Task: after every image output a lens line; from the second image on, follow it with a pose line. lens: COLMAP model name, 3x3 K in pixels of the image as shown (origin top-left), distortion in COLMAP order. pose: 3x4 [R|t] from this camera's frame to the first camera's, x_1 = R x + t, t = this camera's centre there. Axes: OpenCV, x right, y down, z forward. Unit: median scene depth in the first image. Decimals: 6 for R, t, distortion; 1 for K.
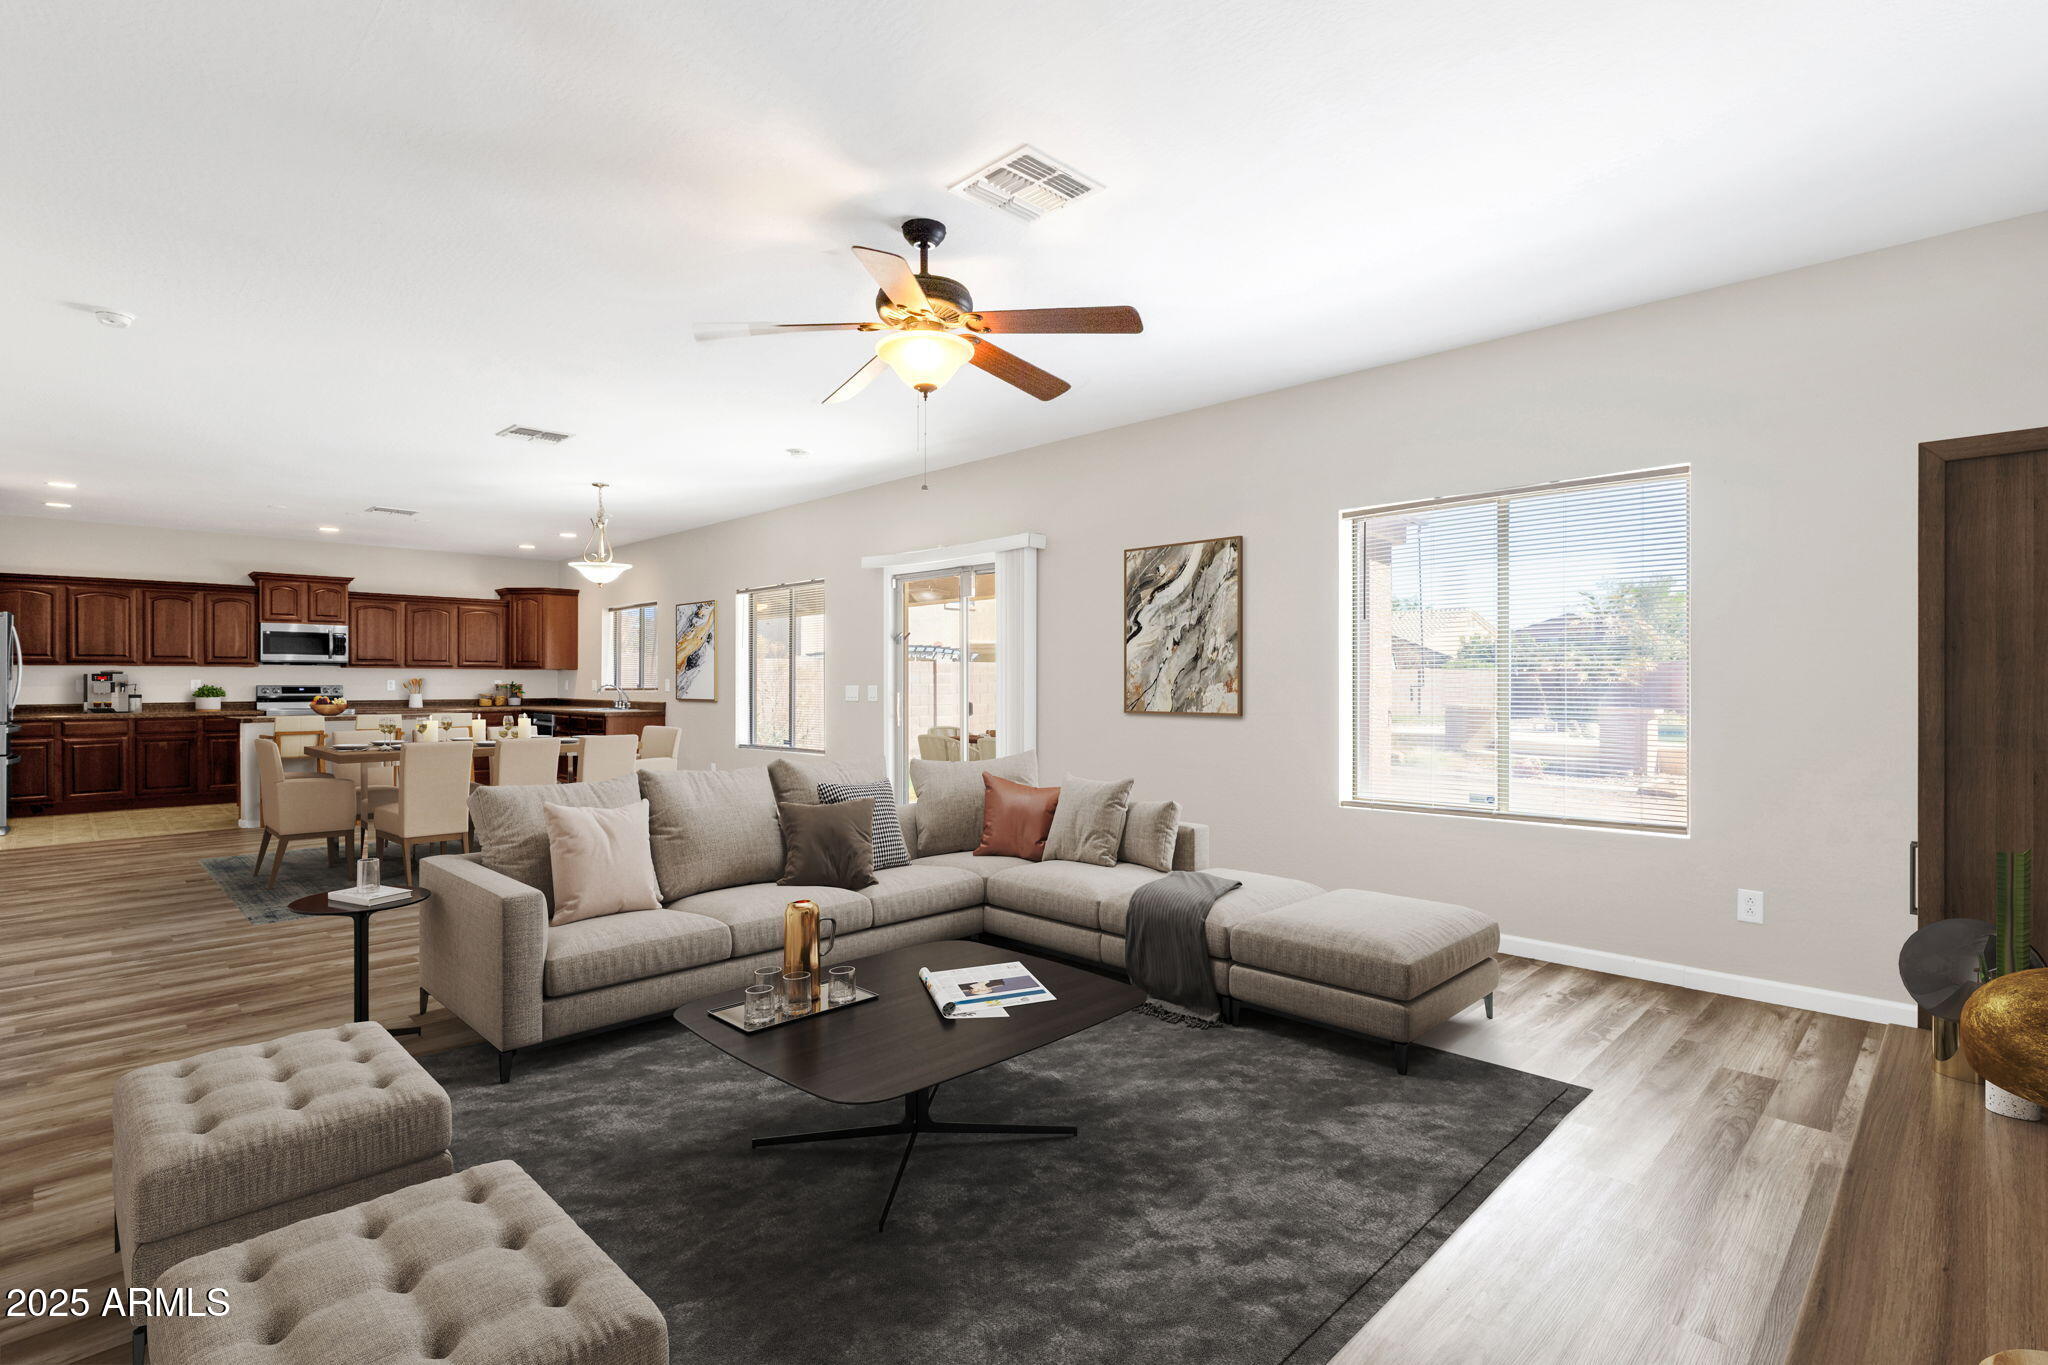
lens RADIAL K [[962.0, 0, 1027.1], [0, 962.0, 683.6], [0, 0, 1]] dist [-0.009690, -0.000366]
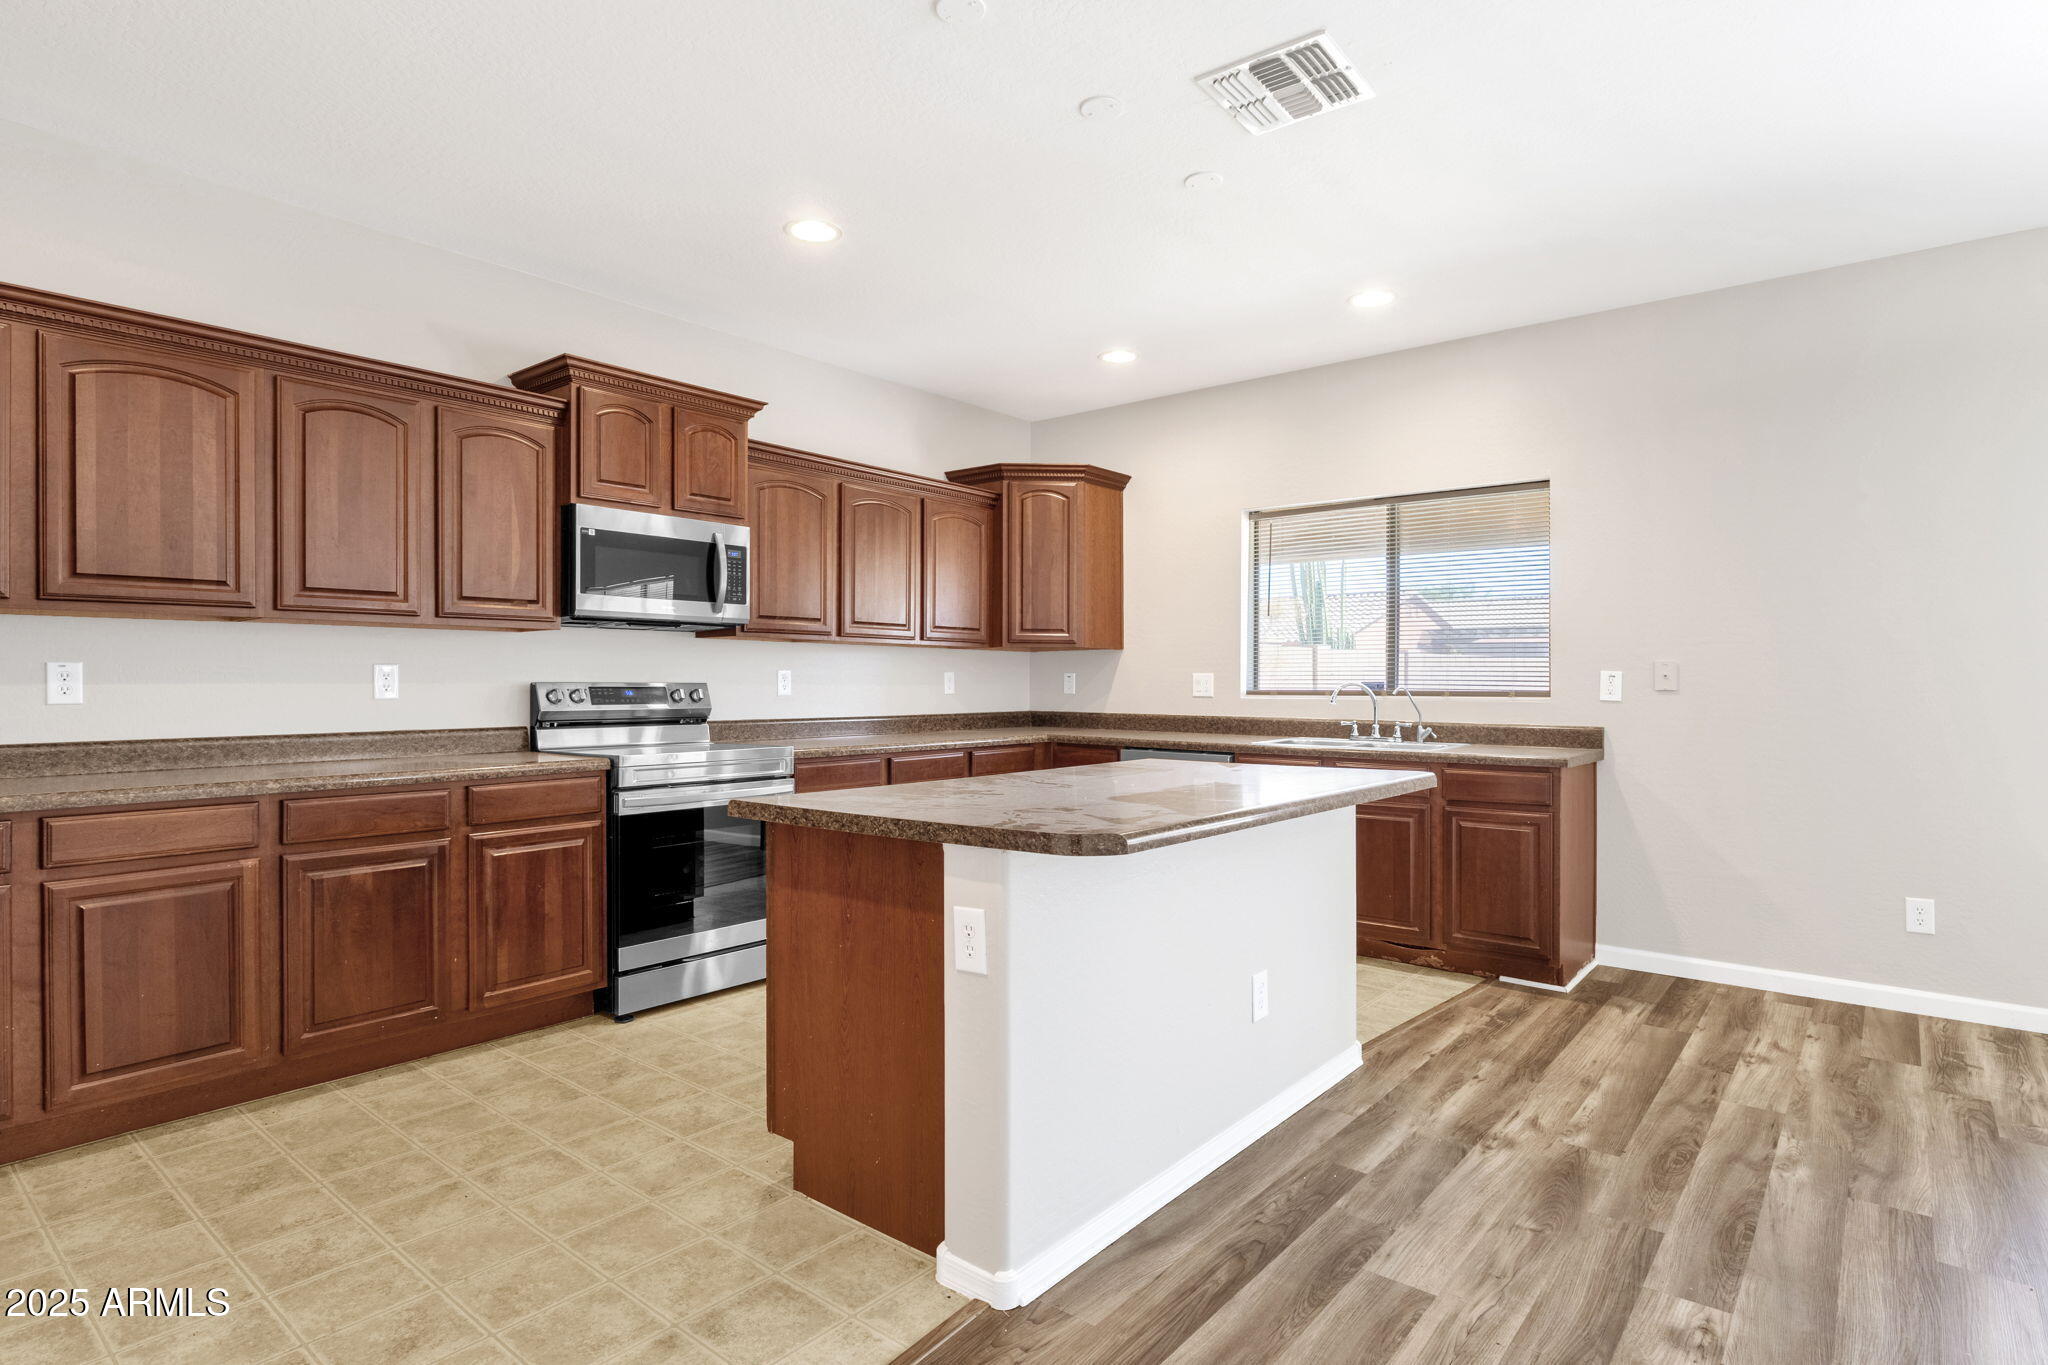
lens RADIAL K [[1062.6, 0, 1024.0], [0, 1062.6, 682.5], [0, 0, 1]] dist [-0.005251, 0.000450]
pose [[0.996330, 0.003639, 0.085523, -0.699460], [-0.003849, 0.999990, 0.002299, 0.000395], [-0.085514, -0.002620, 0.996334, 0.622943]]
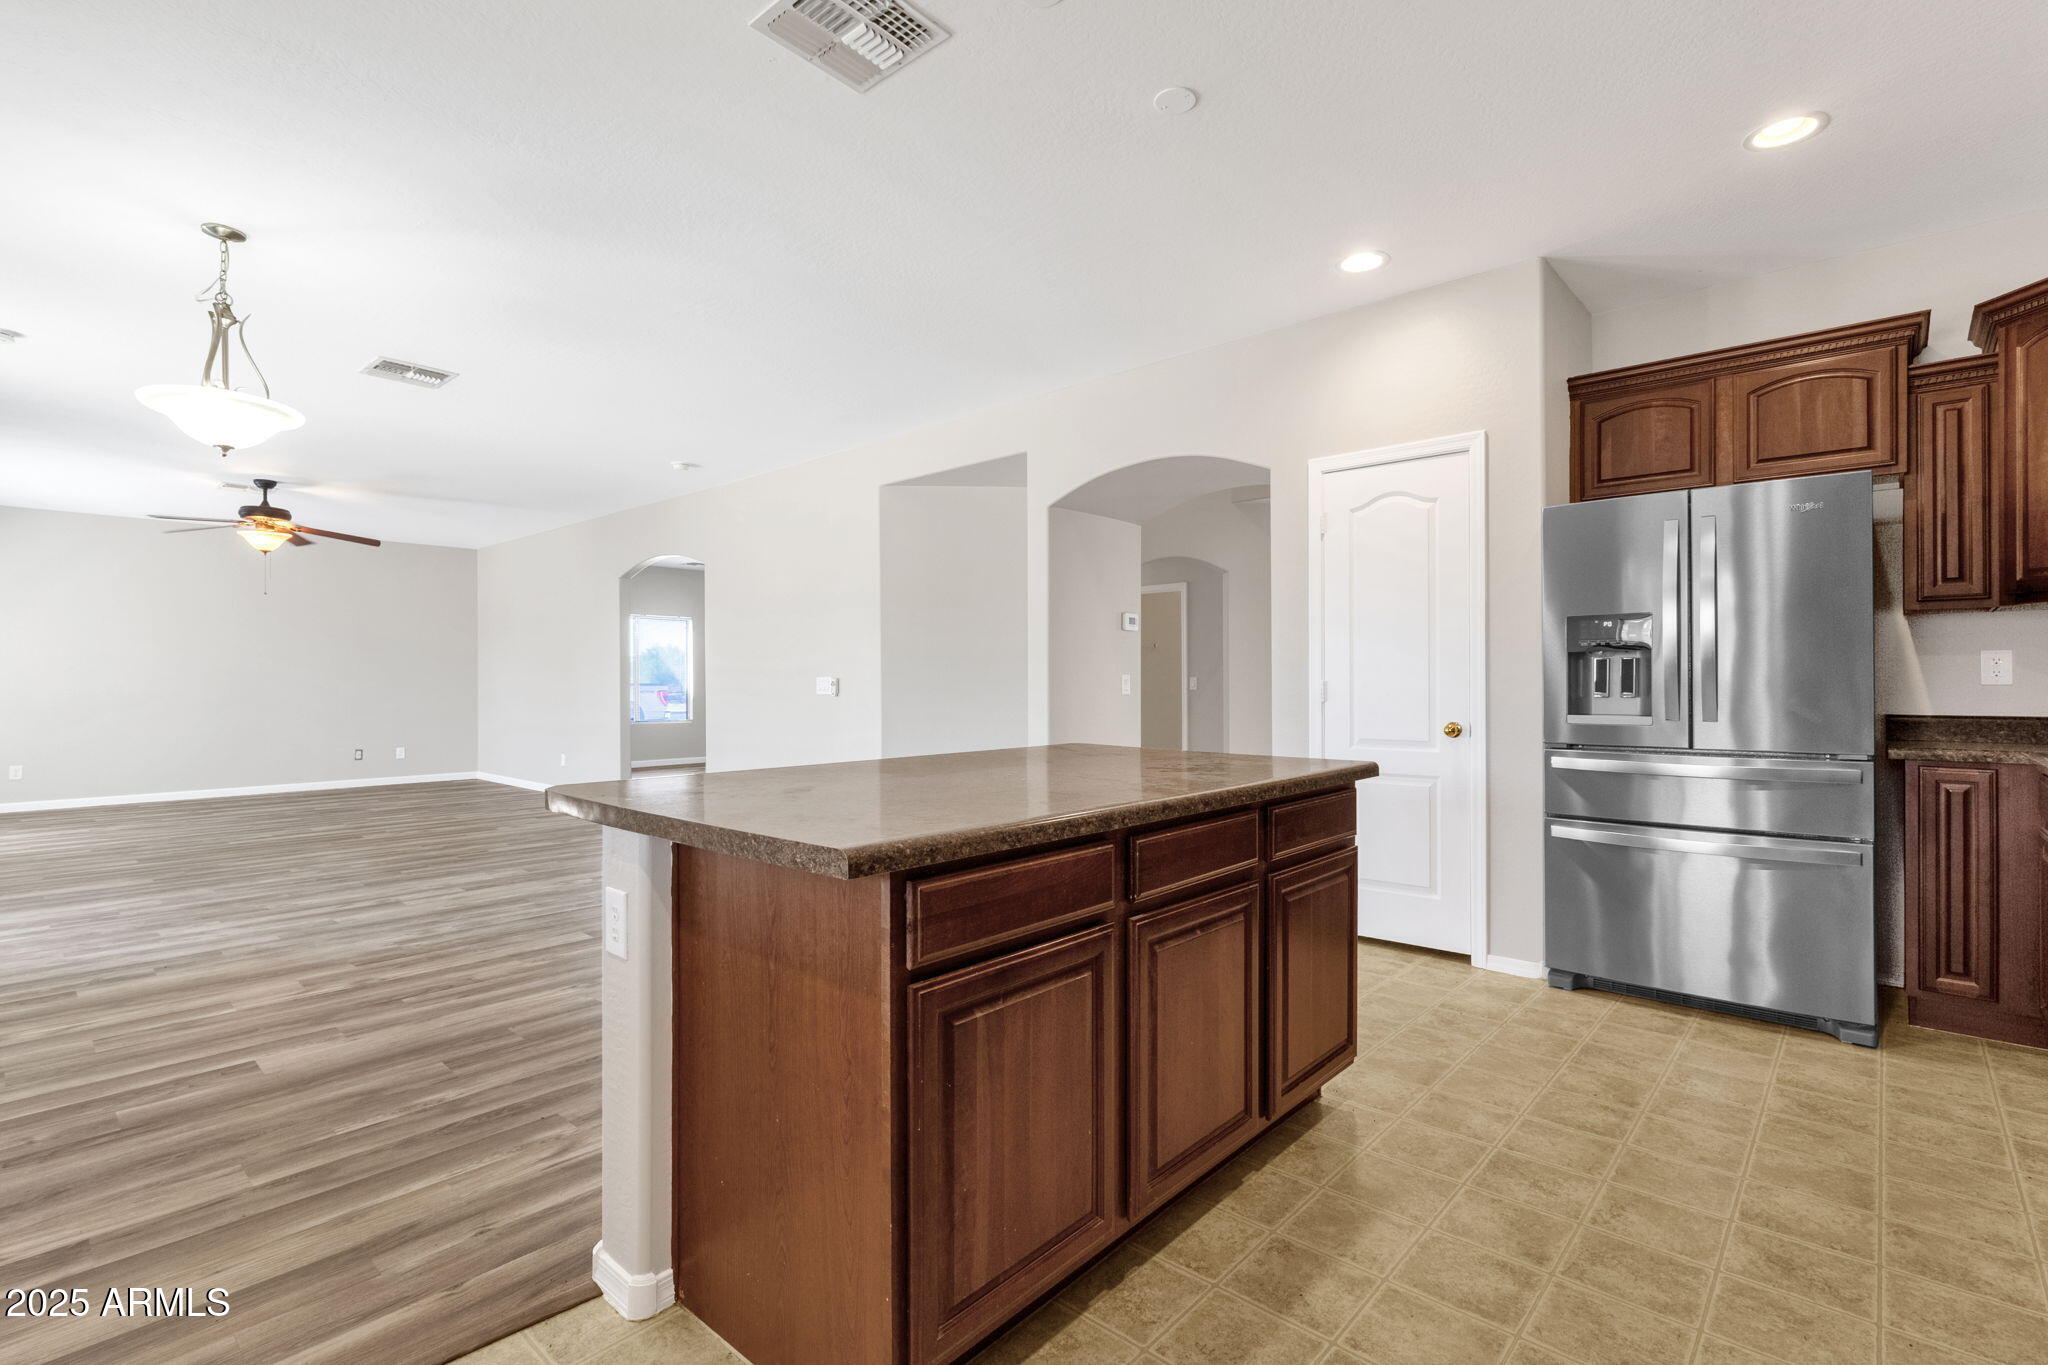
lens RADIAL K [[946.7, 0, 1028.3], [0, 946.7, 646.9], [0, 0, 1]] dist [0.004335, 0.001090]
pose [[-0.999288, 0.002953, -0.037607, -0.638311], [0.004266, 0.999383, -0.034861, 0.006529], [0.037481, -0.034997, -0.998684, 1.162767]]
